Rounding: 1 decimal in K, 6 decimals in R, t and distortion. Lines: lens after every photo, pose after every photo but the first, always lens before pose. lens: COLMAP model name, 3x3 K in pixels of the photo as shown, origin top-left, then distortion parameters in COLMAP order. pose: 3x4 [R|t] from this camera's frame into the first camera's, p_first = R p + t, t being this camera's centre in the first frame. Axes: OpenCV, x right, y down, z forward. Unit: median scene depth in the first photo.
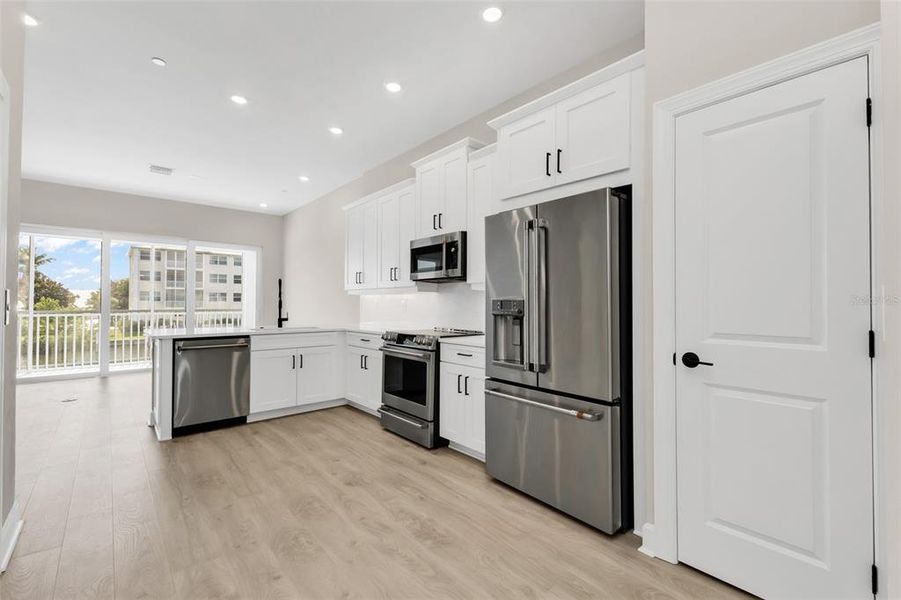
lens RADIAL K [[394.1, 0, 450.5], [0, 394.1, 300.0], [0, 0, 1]] dist [-0.000489, -0.000173]
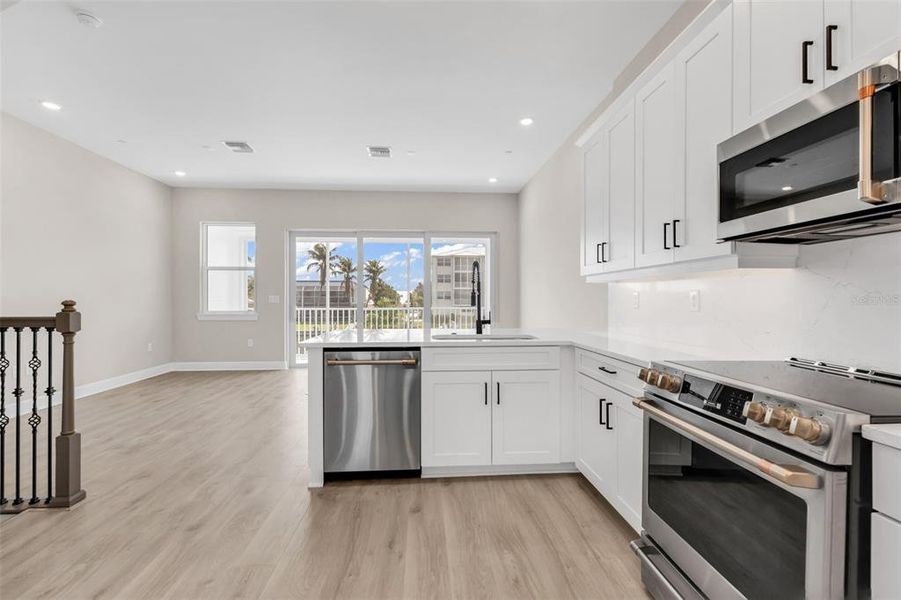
lens RADIAL K [[400.9, 0, 450.5], [0, 400.9, 300.0], [0, 0, 1]] dist [0.018360, -0.000147]
pose [[0.797908, -0.002416, -0.602775, -0.071811], [0.005977, 0.999975, 0.003905, 0.010333], [0.602750, -0.006719, 0.797902, 0.503350]]
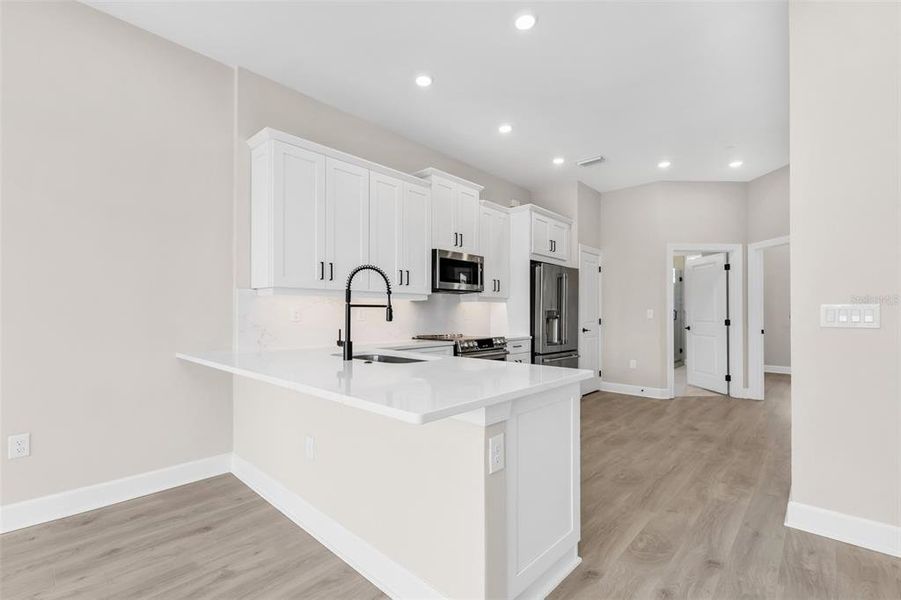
lens RADIAL K [[396.7, 0, 449.9], [0, 396.7, 312.2], [0, 0, 1]] dist [-0.000079, 0.000005]
pose [[-0.101336, 0.006419, 0.994832, -1.126022], [-0.008014, 0.999941, -0.007269, 0.017524], [-0.994820, -0.008709, -0.101279, 1.099713]]
